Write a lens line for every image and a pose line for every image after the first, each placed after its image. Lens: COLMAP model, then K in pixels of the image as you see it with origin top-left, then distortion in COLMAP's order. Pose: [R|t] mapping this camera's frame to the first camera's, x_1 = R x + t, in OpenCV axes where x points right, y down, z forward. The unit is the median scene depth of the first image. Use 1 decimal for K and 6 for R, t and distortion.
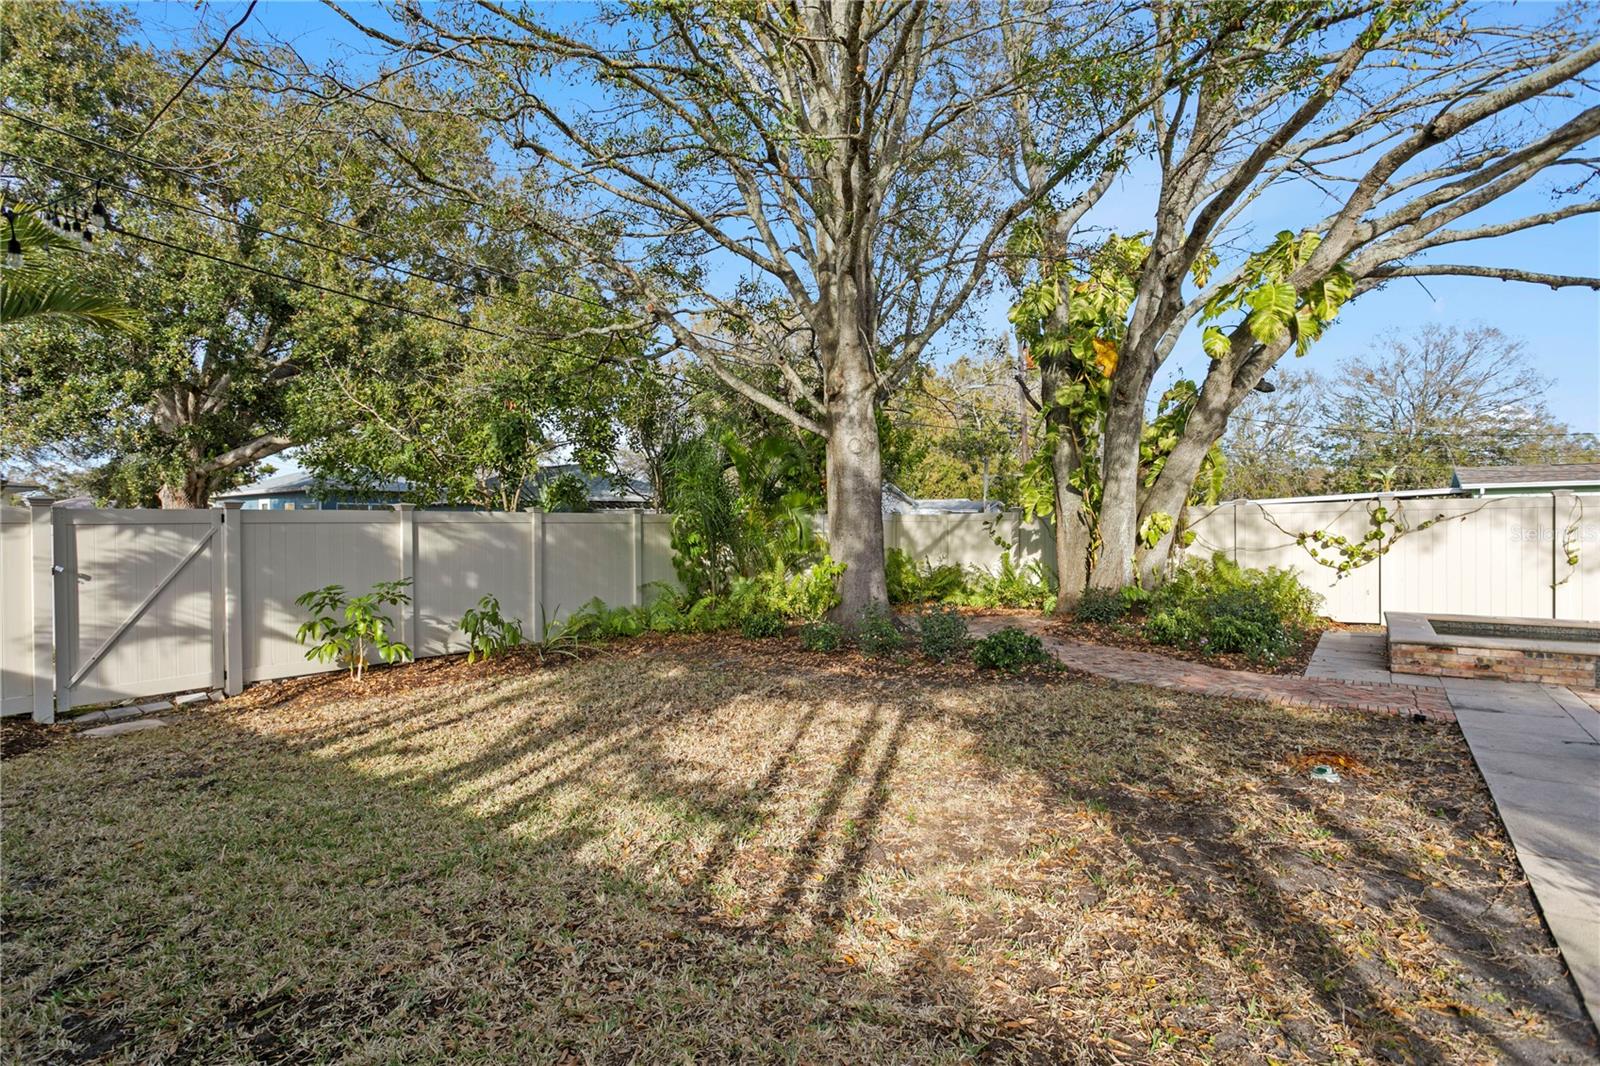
lens RADIAL K [[824.1, 0, 743.7], [0, 824.1, 535.7], [0, 0, 1]] dist [-0.056890, 0.029140]
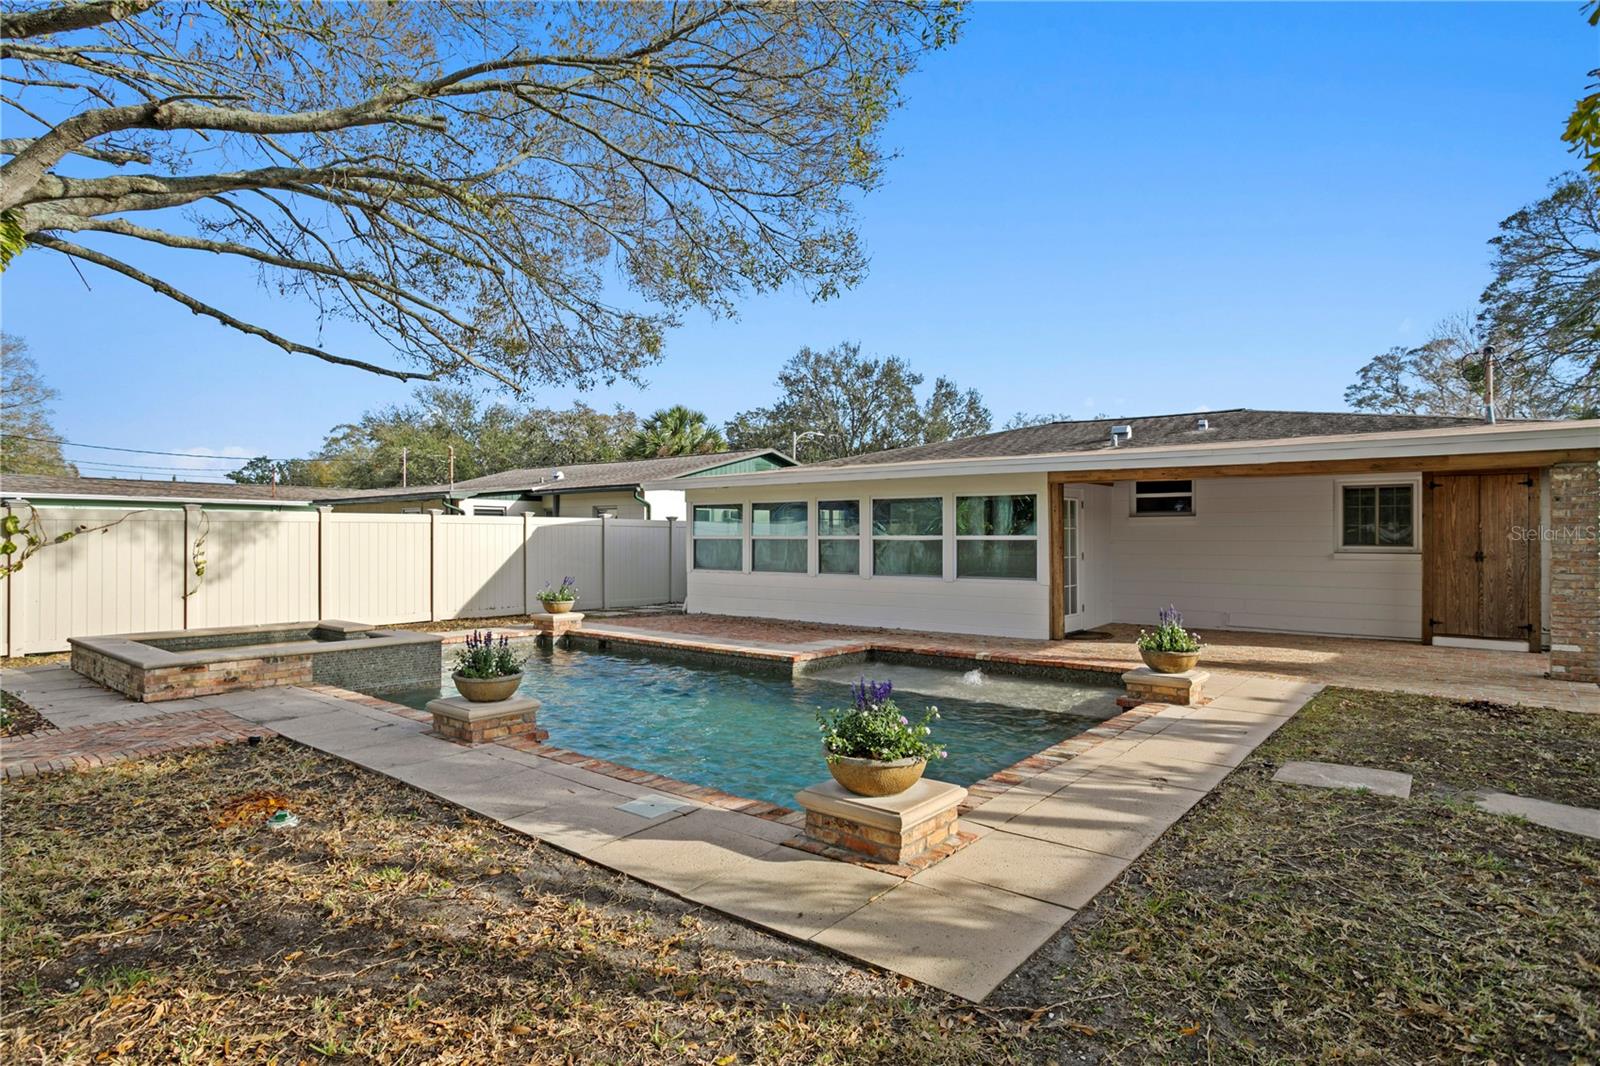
lens RADIAL K [[858.7, 0, 800.0], [0, 858.7, 533.0], [0, 0, 1]] dist [0.003655, 0.002737]
pose [[0.027476, 0.013597, 0.999530, -0.099885], [0.004596, 0.999895, -0.013729, -0.000943], [-0.999612, 0.004971, 0.027411, 0.197930]]
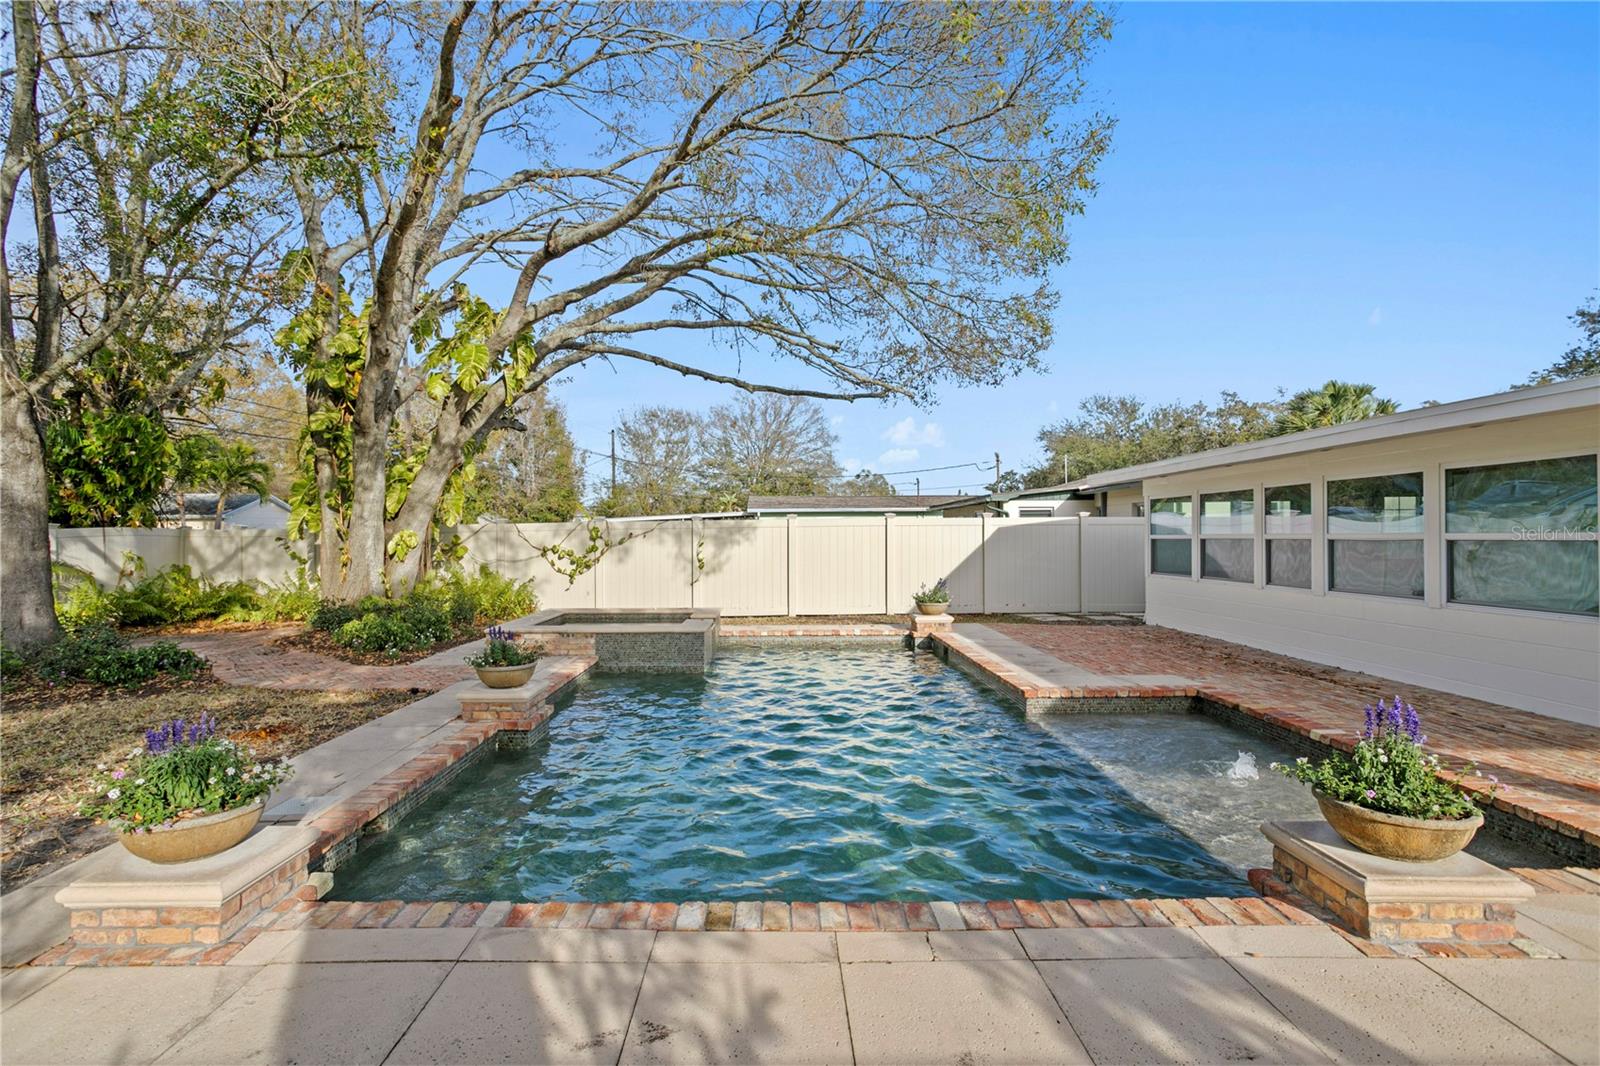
lens RADIAL K [[792.1, 0, 795.1], [0, 792.1, 548.4], [0, 0, 1]] dist [-0.066766, 0.042935]
pose [[0.784949, -0.006864, 0.619522, 0.329814], [0.005715, 0.999976, 0.003838, -0.005727], [-0.619534, 0.000527, 0.784970, -0.247337]]
